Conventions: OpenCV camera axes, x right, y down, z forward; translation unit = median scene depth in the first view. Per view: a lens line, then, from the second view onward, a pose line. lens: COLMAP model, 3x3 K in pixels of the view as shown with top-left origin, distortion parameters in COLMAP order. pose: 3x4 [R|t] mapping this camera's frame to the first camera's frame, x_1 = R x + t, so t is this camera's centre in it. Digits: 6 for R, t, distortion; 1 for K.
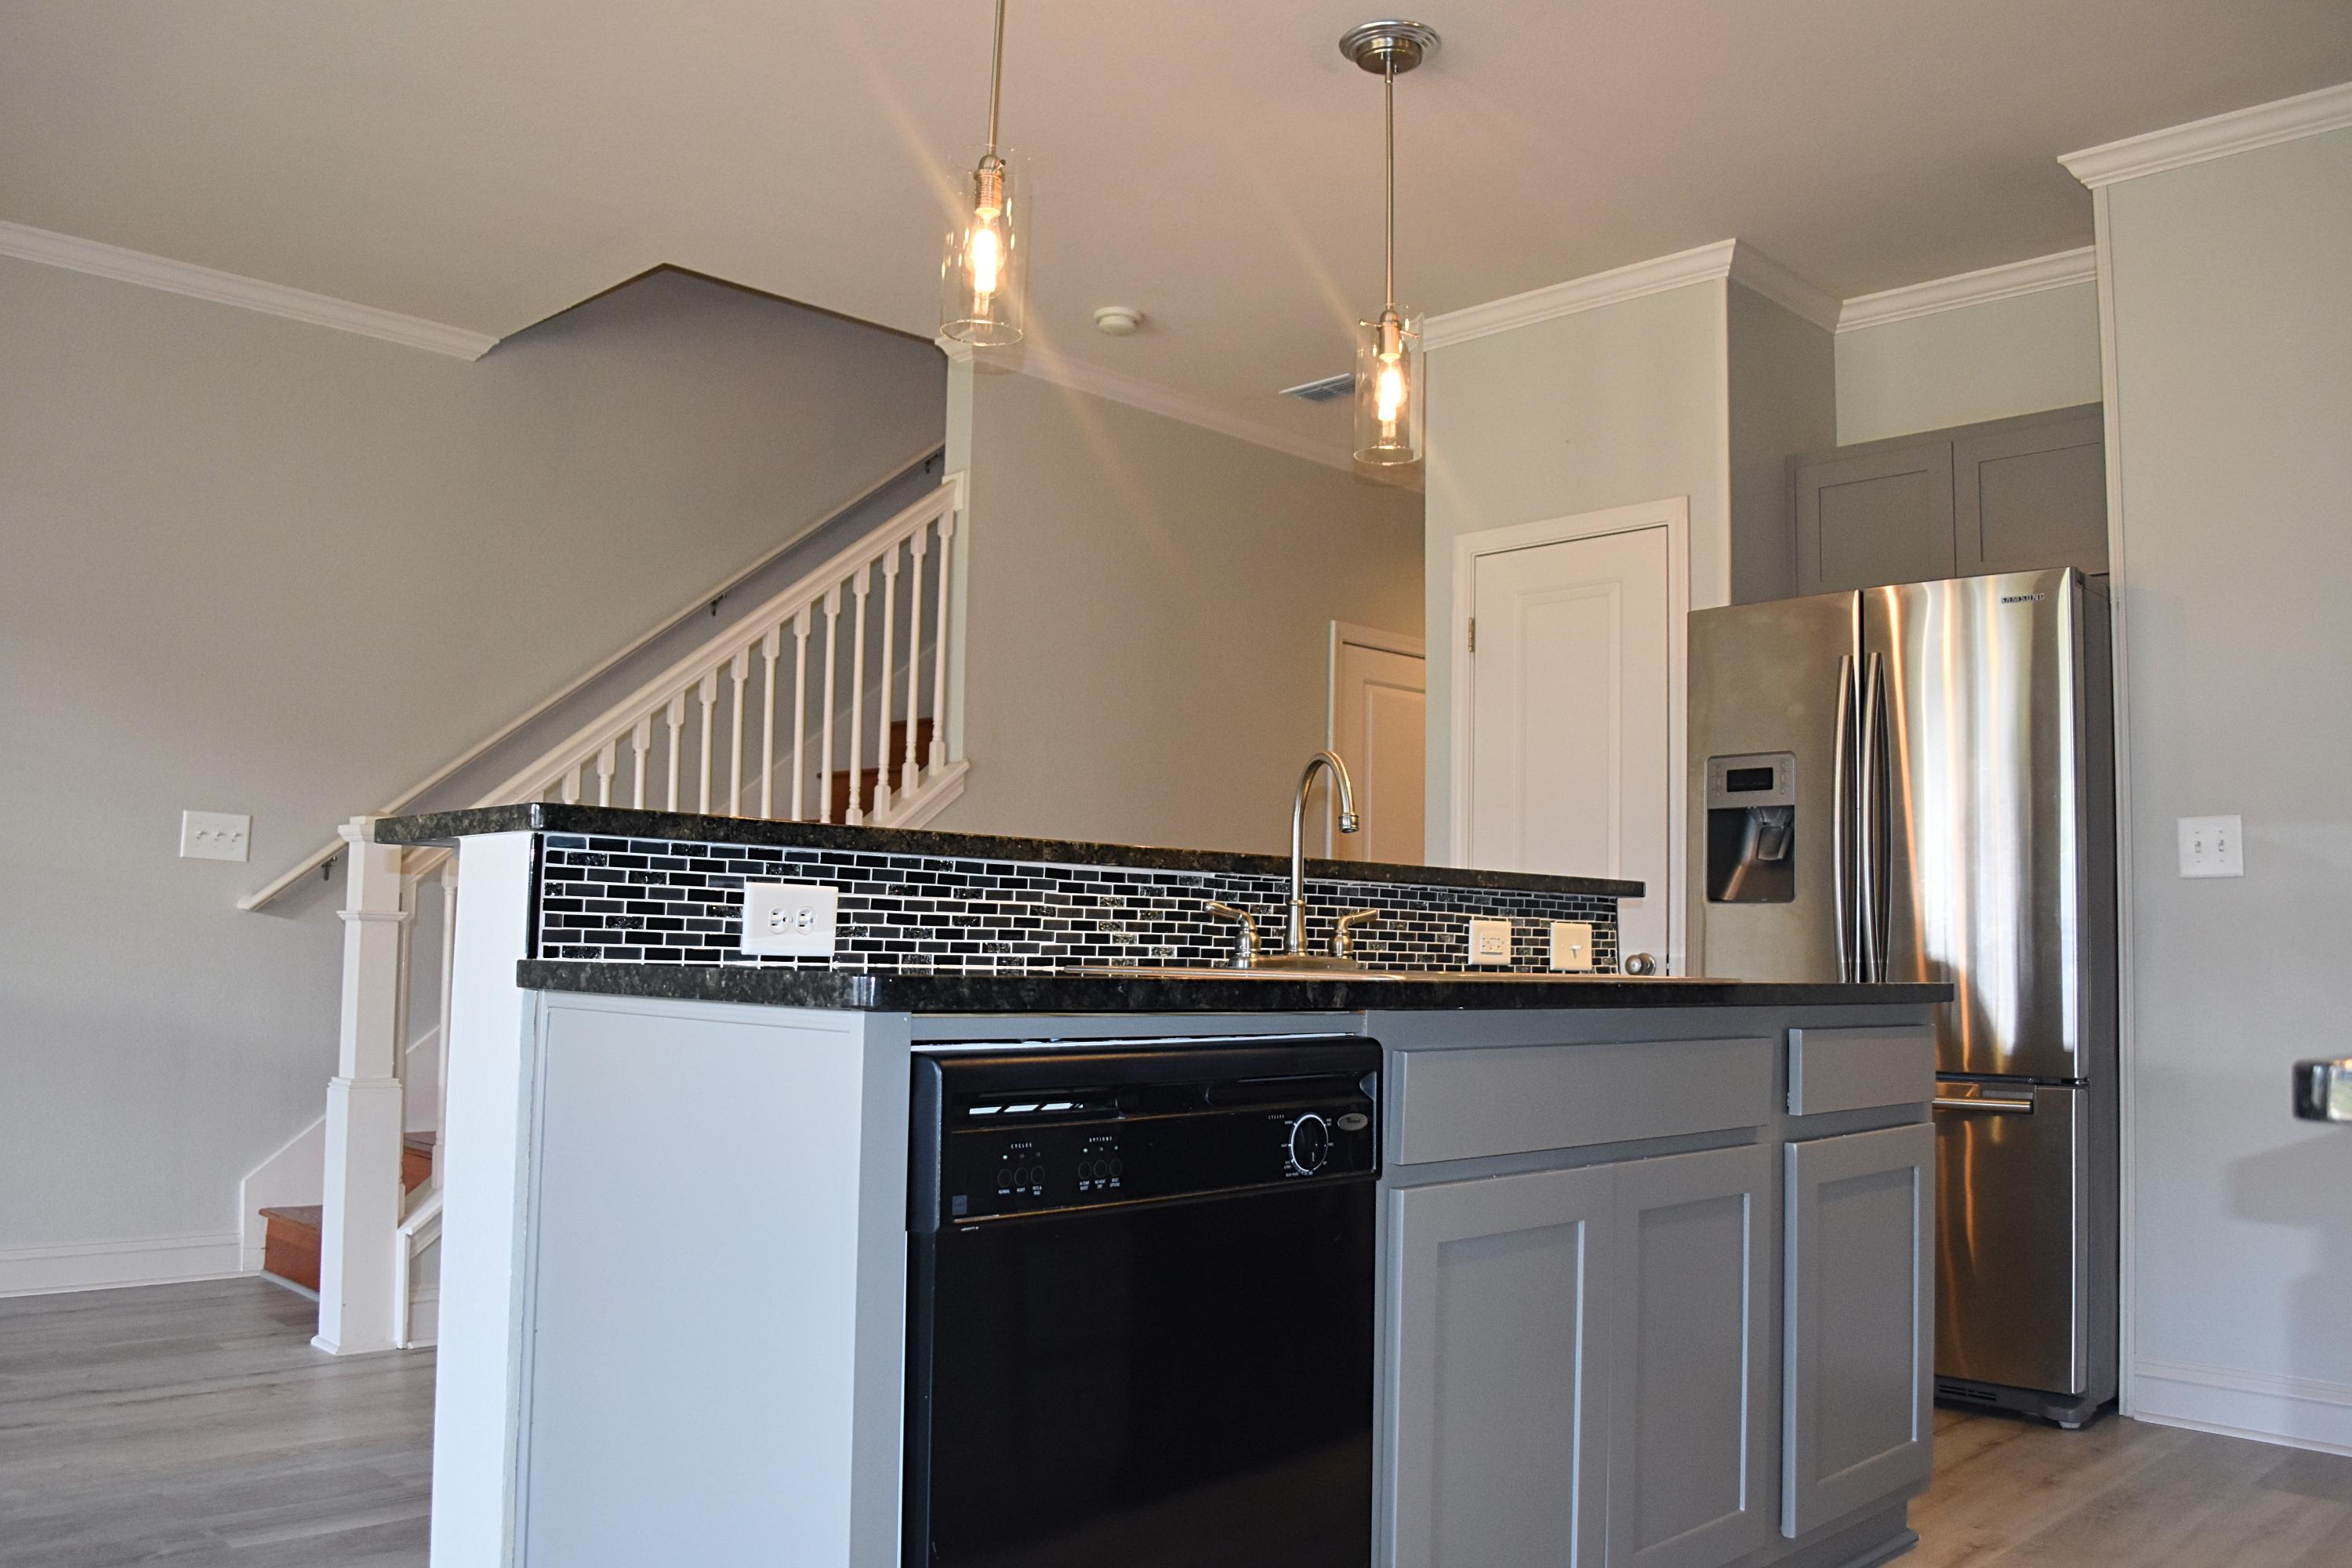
lens RADIAL K [[1879.6, 0, 1176.0], [0, 1879.6, 784.0], [0, 0, 1]] dist [-0.083967, 0.009053]
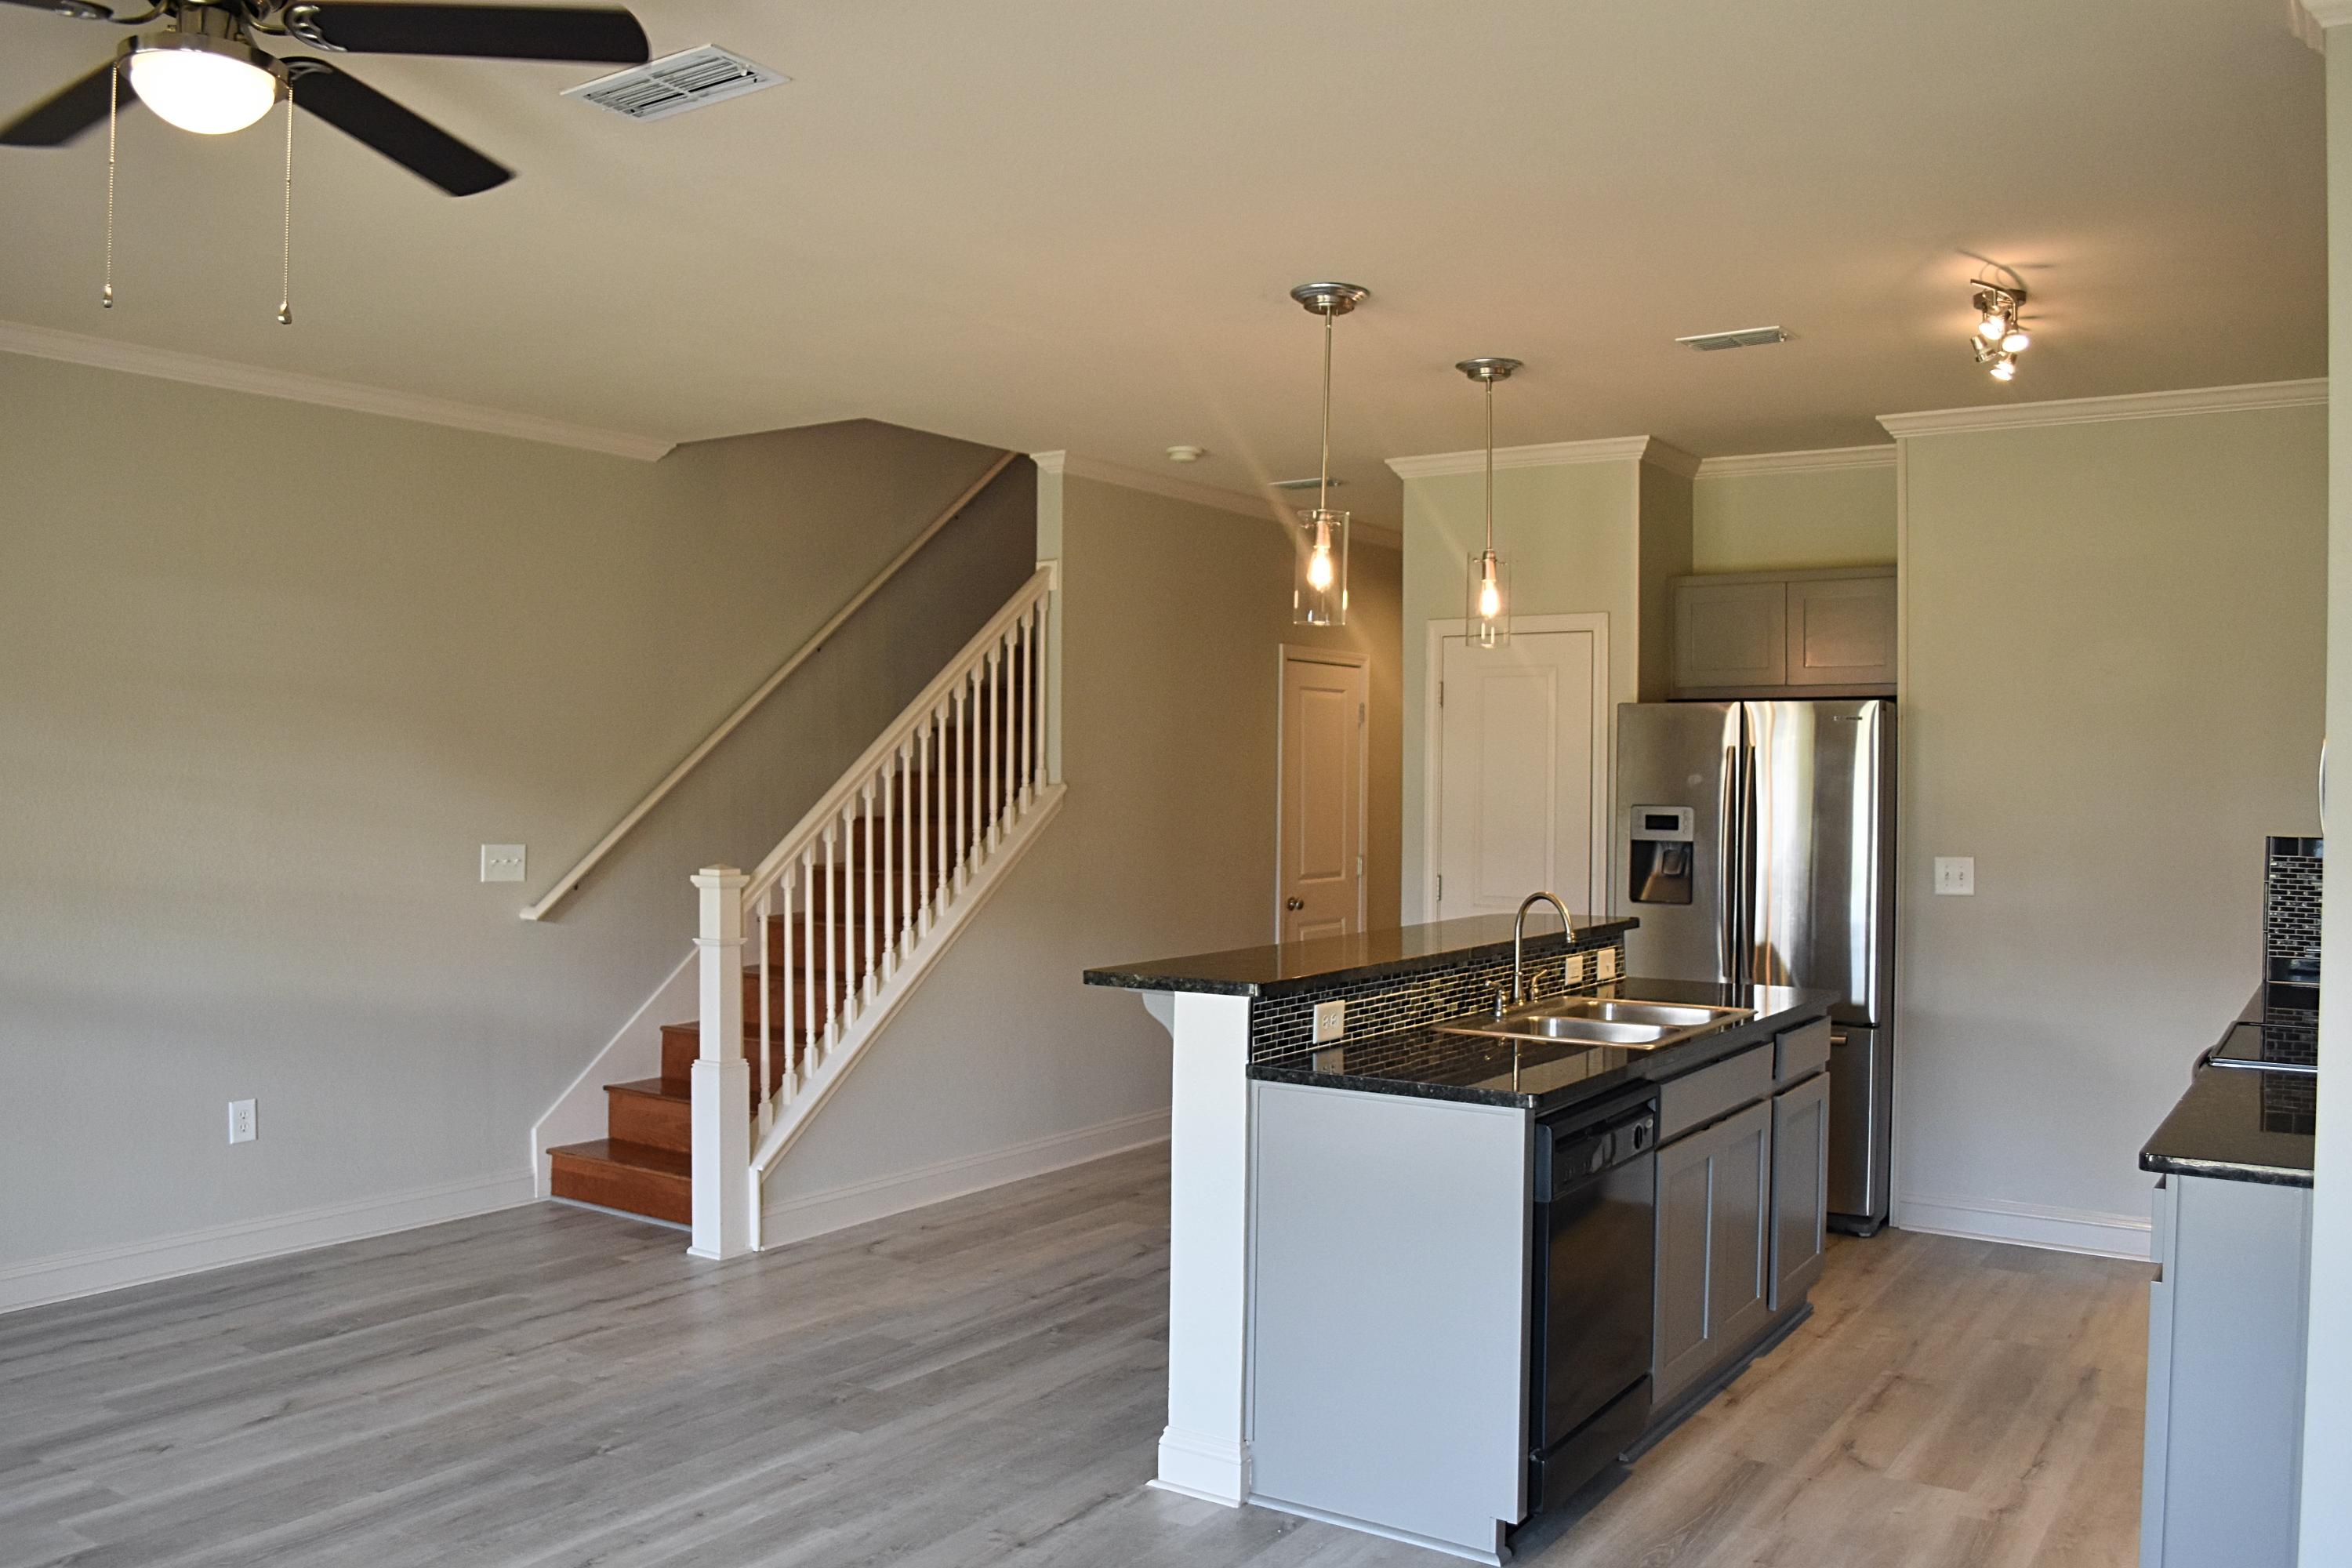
lens RADIAL K [[1879.6, 0, 1176.0], [0, 1879.6, 784.0], [0, 0, 1]] dist [-0.083967, 0.009053]
pose [[0.981181, -0.013860, 0.192592, -0.362068], [-0.004242, 0.995633, 0.093261, -0.170145], [-0.193044, -0.092323, 0.976837, -0.387767]]
